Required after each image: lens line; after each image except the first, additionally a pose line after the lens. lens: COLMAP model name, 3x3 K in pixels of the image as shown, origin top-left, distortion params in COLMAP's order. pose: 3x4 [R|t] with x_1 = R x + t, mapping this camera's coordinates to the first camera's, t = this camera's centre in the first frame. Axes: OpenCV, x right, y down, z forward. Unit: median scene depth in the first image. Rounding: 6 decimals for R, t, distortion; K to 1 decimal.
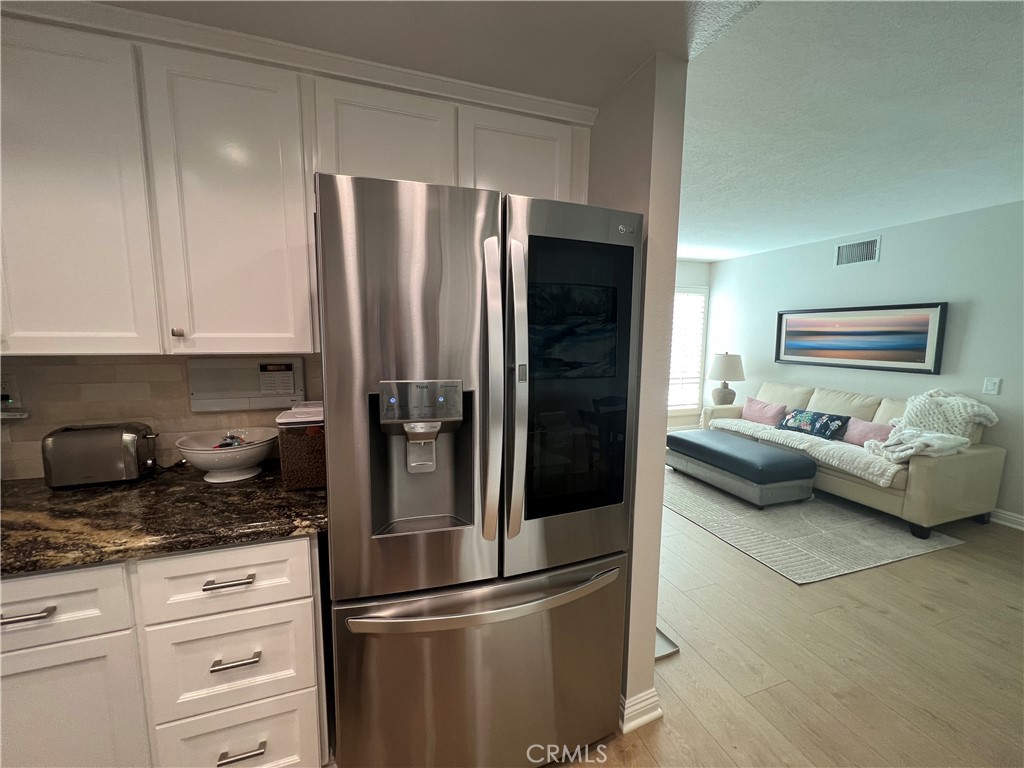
lens RADIAL K [[412.1, 0, 512.0], [0, 412.1, 384.0], [0, 0, 1]] dist [-0.001624, -0.000321]
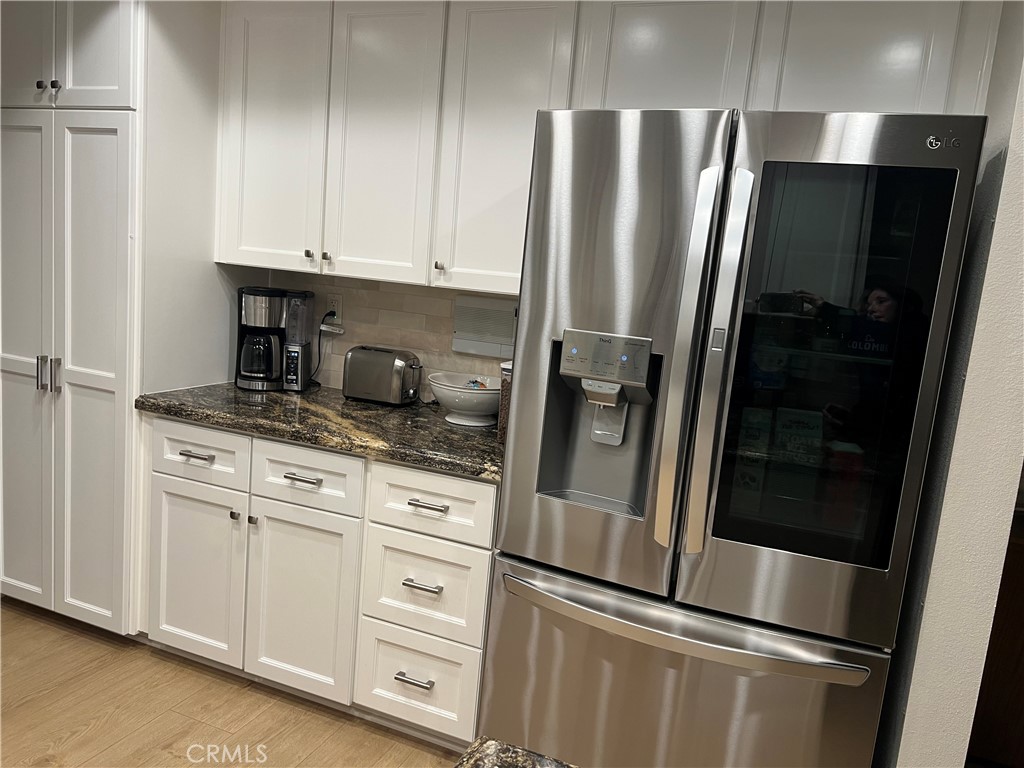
lens RADIAL K [[746.4, 0, 512.0], [0, 746.4, 384.0], [0, 0, 1]] dist [0.037049, -0.000239]
pose [[0.751728, 0.158052, -0.640253, 0.611413], [-0.165390, 0.985012, 0.048974, 0.048950], [0.638397, 0.069076, 0.766601, -0.324762]]
